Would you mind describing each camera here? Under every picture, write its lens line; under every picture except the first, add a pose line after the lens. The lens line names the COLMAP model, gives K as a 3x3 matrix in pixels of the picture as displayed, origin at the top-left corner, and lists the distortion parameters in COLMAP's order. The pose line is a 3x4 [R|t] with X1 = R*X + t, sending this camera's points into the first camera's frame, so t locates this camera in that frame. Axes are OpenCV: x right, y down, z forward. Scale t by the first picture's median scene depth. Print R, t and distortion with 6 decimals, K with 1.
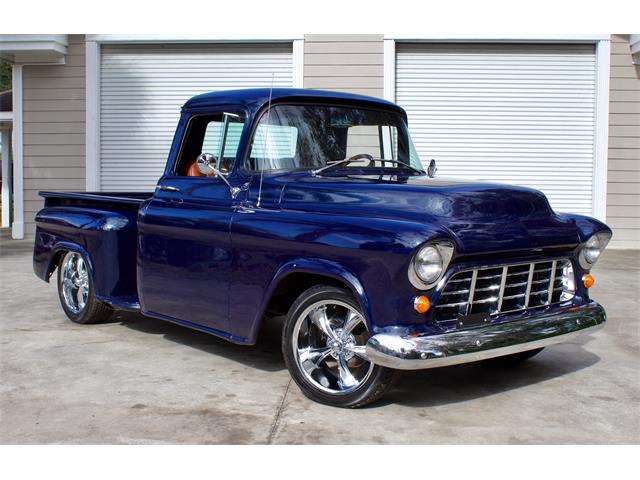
lens RADIAL K [[864.4, 0, 336.7], [0, 864.4, 230.9], [0, 0, 1]] dist [-0.077867, 0.000000]
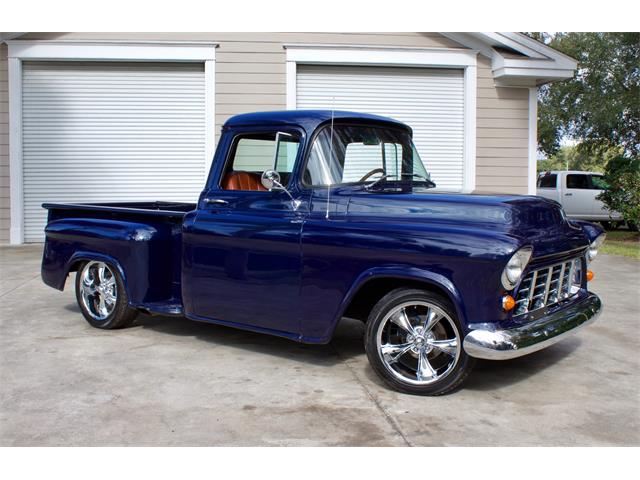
lens RADIAL K [[759.6, 0, 321.9], [0, 759.6, 233.8], [0, 0, 1]] dist [-0.096317, 0.000000]
pose [[0.980120, -0.020591, 0.197333, -0.278801], [0.018598, 0.999756, 0.011947, -0.019726], [-0.197531, -0.008040, 0.980264, 0.047747]]
